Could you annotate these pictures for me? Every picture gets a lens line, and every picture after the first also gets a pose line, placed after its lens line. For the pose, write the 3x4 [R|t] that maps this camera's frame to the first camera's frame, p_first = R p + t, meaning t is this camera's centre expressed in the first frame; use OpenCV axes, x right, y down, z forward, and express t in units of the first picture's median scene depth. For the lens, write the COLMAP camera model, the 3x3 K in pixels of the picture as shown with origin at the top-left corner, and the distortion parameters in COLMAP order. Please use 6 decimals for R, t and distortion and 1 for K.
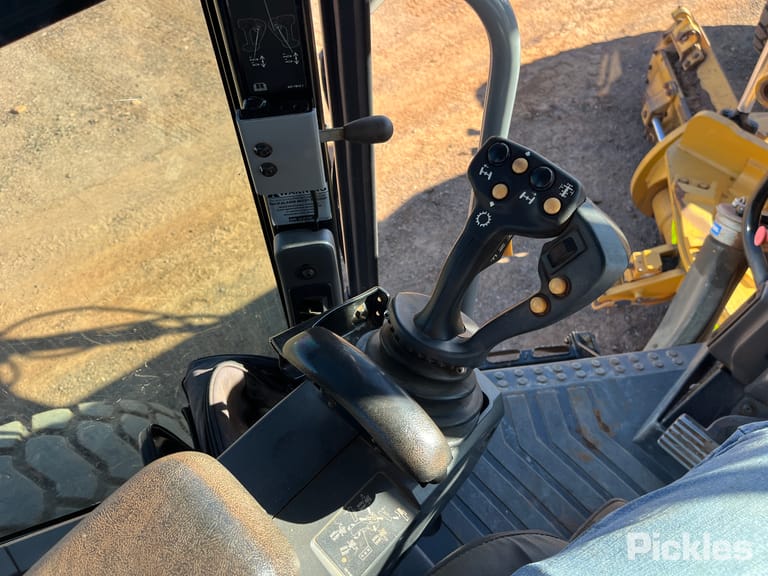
lens RADIAL K [[582.0, 0, 388.0], [0, 582.0, 296.1], [0, 0, 1]] dist [0.071946, -0.097191]
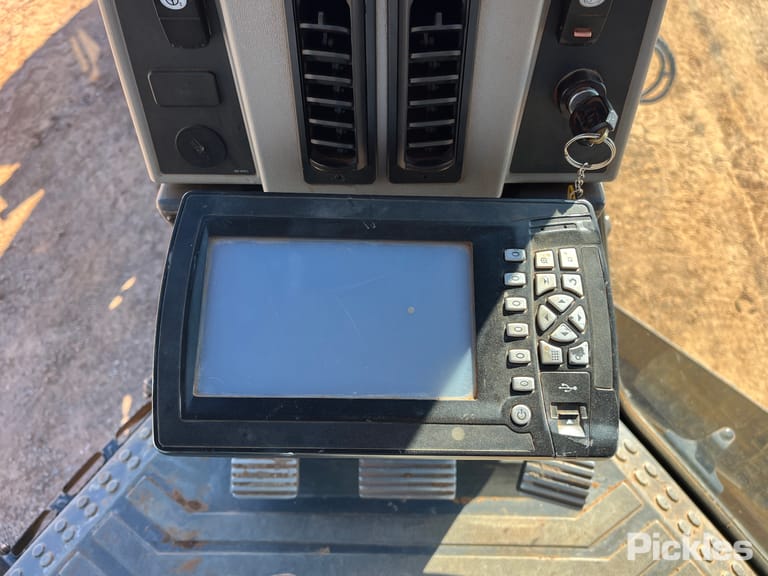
lens RADIAL K [[579.5, 0, 384.0], [0, 579.5, 288.0], [0, 0, 1]] dist [0.064763, -0.103202]
pose [[0.679092, -0.630218, 0.376377, 0.129892], [0.614955, 0.768416, 0.177105, 0.009831], [-0.400829, 0.111184, 0.909381, 0.064855]]
